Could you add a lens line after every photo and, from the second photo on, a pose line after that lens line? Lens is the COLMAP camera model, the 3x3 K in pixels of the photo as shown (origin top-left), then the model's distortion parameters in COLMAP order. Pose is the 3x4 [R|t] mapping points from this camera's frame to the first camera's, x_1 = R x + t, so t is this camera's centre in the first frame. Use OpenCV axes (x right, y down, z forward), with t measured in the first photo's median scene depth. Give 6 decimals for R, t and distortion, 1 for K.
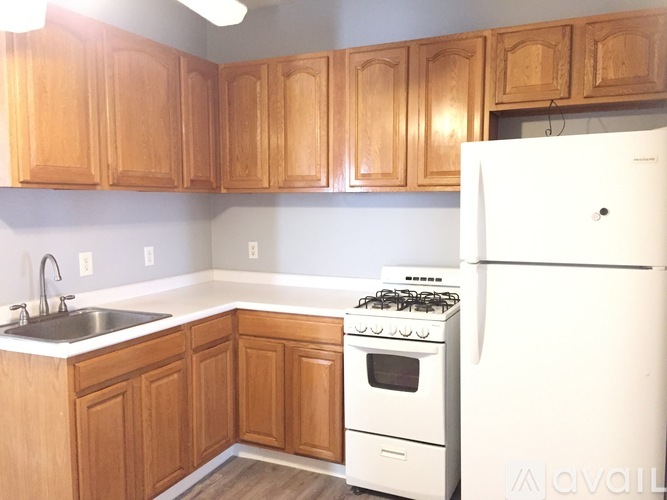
lens RADIAL K [[566.7, 0, 333.5], [0, 566.7, 250.0], [0, 0, 1]] dist [0.072747, -0.099198]
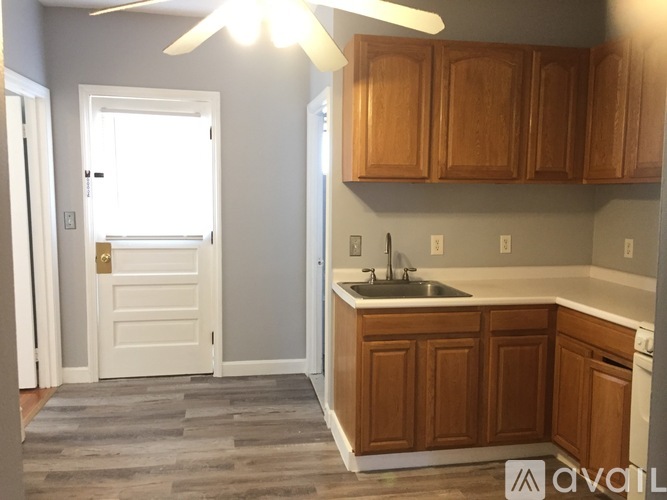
lens RADIAL K [[566.7, 0, 333.5], [0, 566.7, 250.0], [0, 0, 1]] dist [0.072747, -0.099198]
pose [[0.578480, 0.085990, -0.811152, 0.416502], [-0.078900, 0.995664, 0.049282, -0.006483], [0.811872, 0.035491, 0.582756, 0.133462]]
